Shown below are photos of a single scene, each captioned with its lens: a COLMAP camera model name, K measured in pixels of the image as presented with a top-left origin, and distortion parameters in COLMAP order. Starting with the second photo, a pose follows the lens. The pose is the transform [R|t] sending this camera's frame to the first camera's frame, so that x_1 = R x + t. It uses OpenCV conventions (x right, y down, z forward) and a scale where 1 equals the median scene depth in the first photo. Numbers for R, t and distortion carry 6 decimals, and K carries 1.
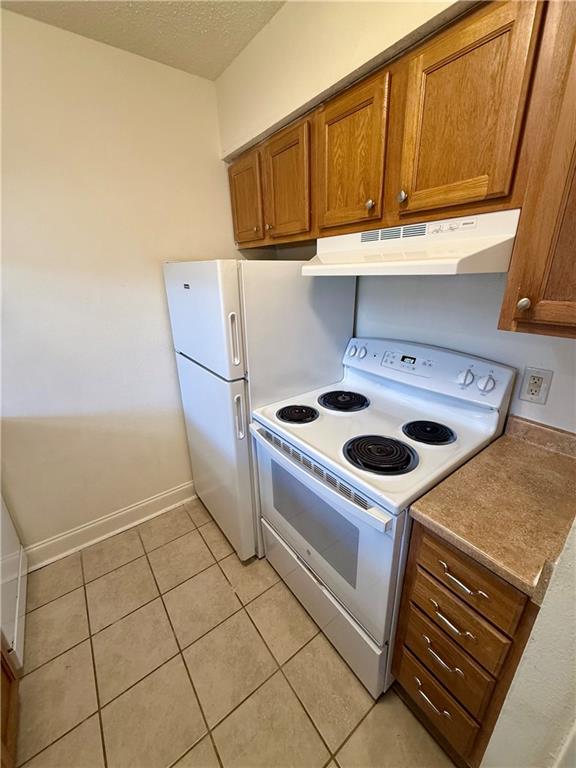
lens RADIAL K [[308.4, 0, 288.0], [0, 308.4, 384.0], [0, 0, 1]] dist [0.004457, 0.000272]
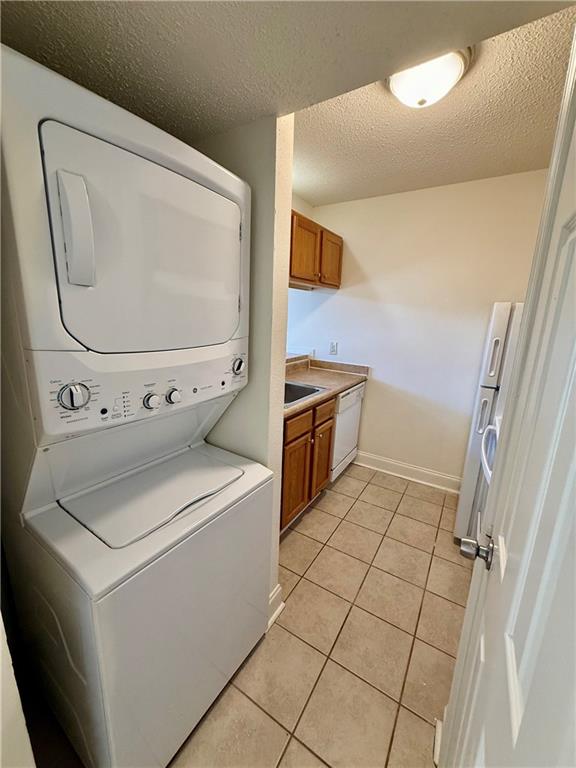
lens RADIAL K [[308.4, 0, 288.0], [0, 308.4, 384.0], [0, 0, 1]] dist [0.004457, 0.000272]
pose [[0.366078, 0.234590, -0.900530, 0.561240], [-0.358671, 0.928507, 0.096074, 0.120213], [0.858686, 0.287823, 0.424047, -0.260404]]
